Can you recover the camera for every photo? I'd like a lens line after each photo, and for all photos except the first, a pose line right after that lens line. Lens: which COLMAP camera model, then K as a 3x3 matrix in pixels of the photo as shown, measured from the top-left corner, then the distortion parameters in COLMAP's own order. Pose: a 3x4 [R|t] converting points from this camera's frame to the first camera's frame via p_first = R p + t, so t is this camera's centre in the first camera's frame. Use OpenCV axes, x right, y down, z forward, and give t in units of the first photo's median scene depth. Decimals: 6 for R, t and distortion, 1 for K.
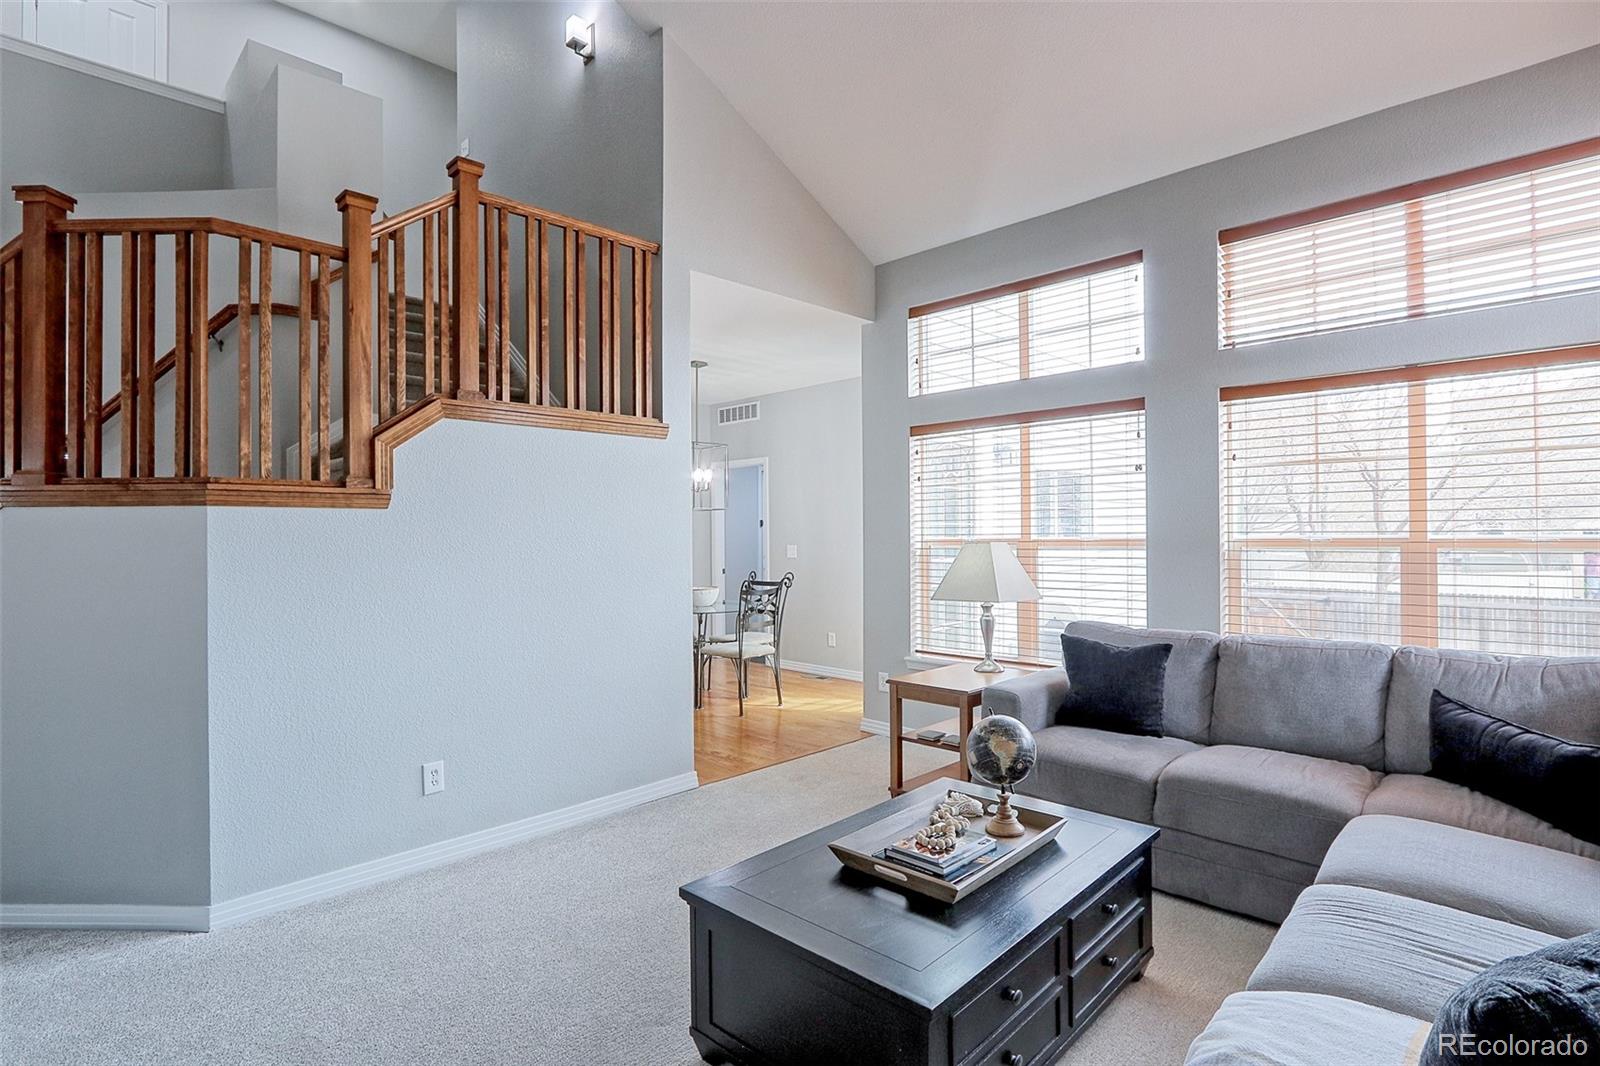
lens RADIAL K [[779.7, 0, 783.6], [0, 779.7, 525.7], [0, 0, 1]] dist [0.005374, 0.000402]
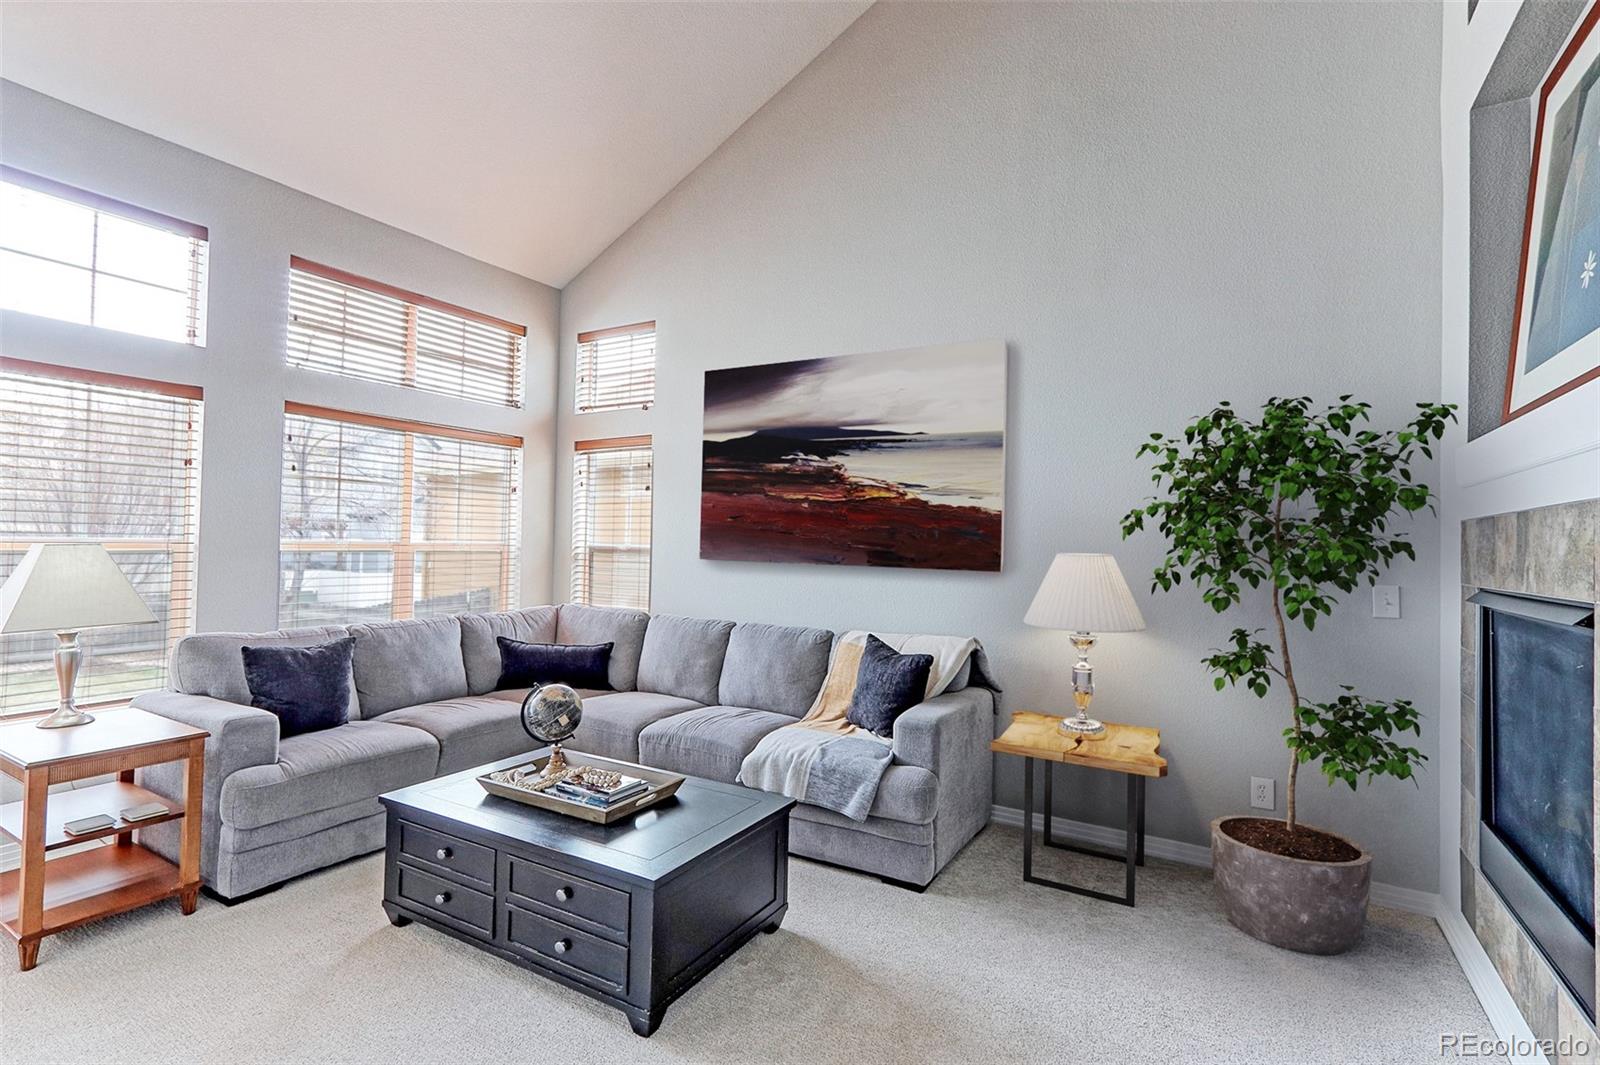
lens RADIAL K [[779.7, 0, 783.6], [0, 779.7, 525.2], [0, 0, 1]] dist [0.005374, 0.000402]
pose [[-0.231214, 0.028775, 0.972477, -0.778158], [-0.024092, 0.999087, -0.035290, 0.019181], [-0.972605, -0.031588, -0.230310, 0.711856]]
